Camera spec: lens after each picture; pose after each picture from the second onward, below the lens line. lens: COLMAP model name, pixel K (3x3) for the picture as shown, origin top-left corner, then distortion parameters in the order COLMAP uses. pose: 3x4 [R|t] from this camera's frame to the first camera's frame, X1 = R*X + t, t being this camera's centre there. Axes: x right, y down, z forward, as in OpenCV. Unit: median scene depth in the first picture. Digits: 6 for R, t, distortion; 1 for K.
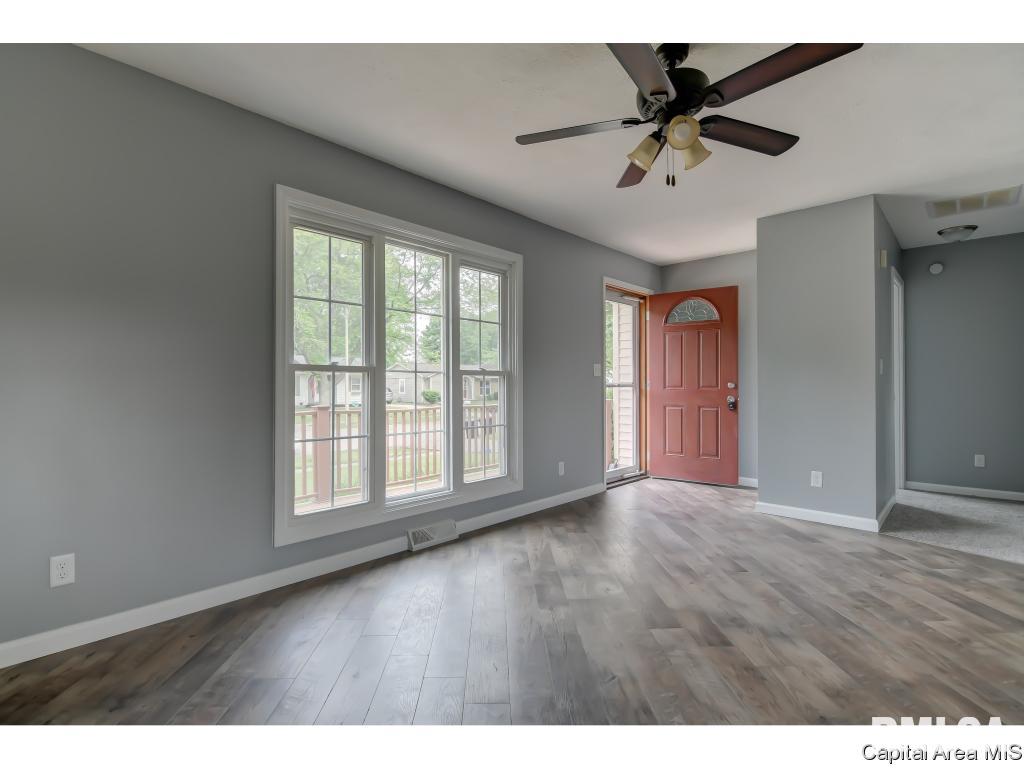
lens RADIAL K [[490.4, 0, 512.2], [0, 490.4, 384.9], [0, 0, 1]] dist [-0.001514, -0.005037]
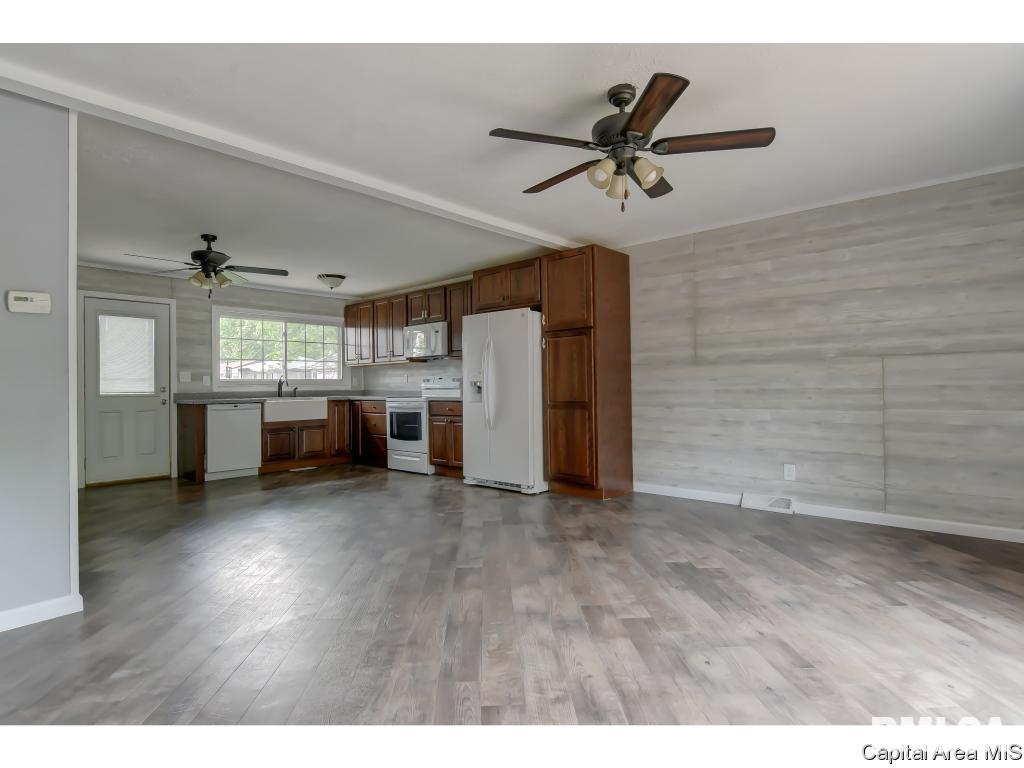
lens RADIAL K [[544.6, 0, 512.0], [0, 544.6, 382.7], [0, 0, 1]] dist [-0.005709, -0.002953]
pose [[-0.999680, 0.015189, -0.020222, 0.403648], [0.015255, 0.999879, -0.003149, -0.001485], [0.020171, -0.003457, -0.999791, 1.465979]]
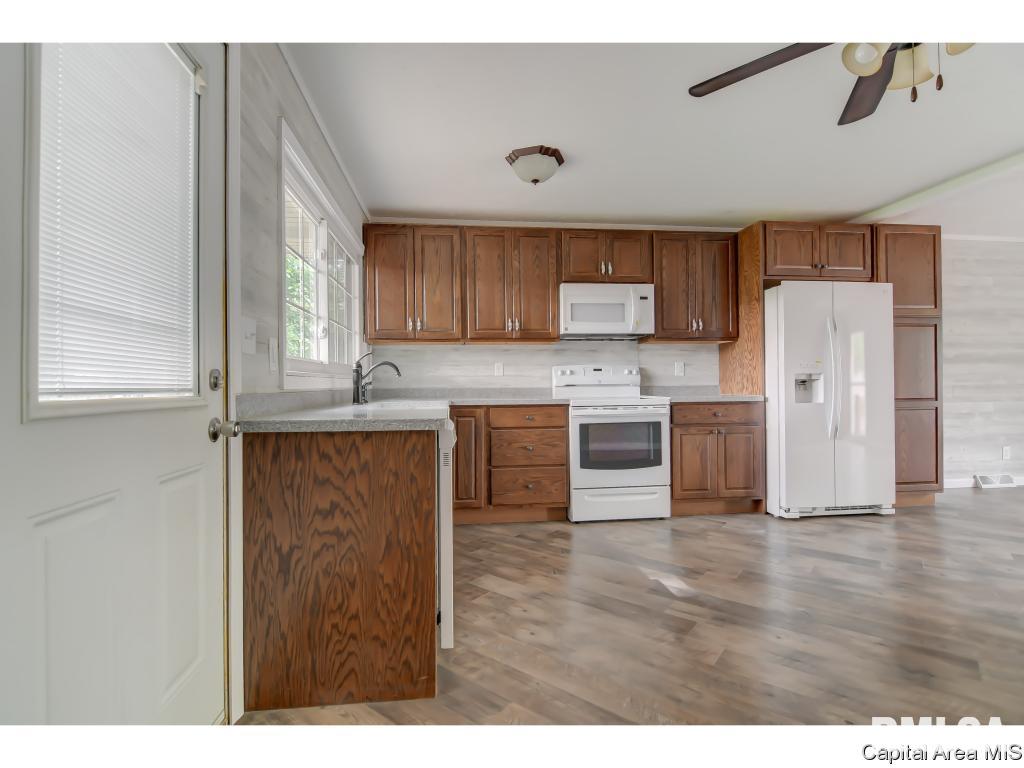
lens RADIAL K [[490.4, 0, 509.2], [0, 490.4, 384.7], [0, 0, 1]] dist [-0.001514, -0.005037]
pose [[-0.651690, 0.007267, -0.758450, 1.836024], [0.008977, 0.999958, 0.001867, 0.004600], [0.758432, -0.005592, -0.651728, -0.110799]]
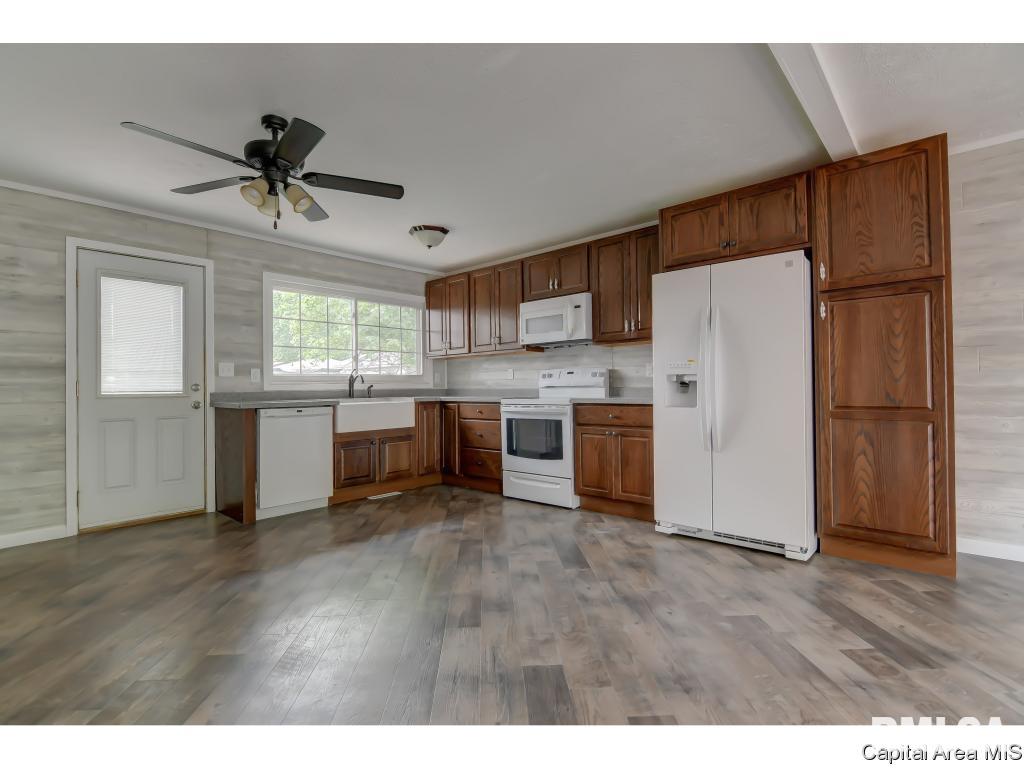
lens RADIAL K [[490.4, 0, 508.0], [0, 490.4, 382.6], [0, 0, 1]] dist [-0.001514, -0.005037]
pose [[-0.999772, 0.014579, -0.015598, 0.870846], [0.014663, 0.999879, -0.005253, 0.004139], [0.015520, -0.005480, -0.999865, 0.700751]]
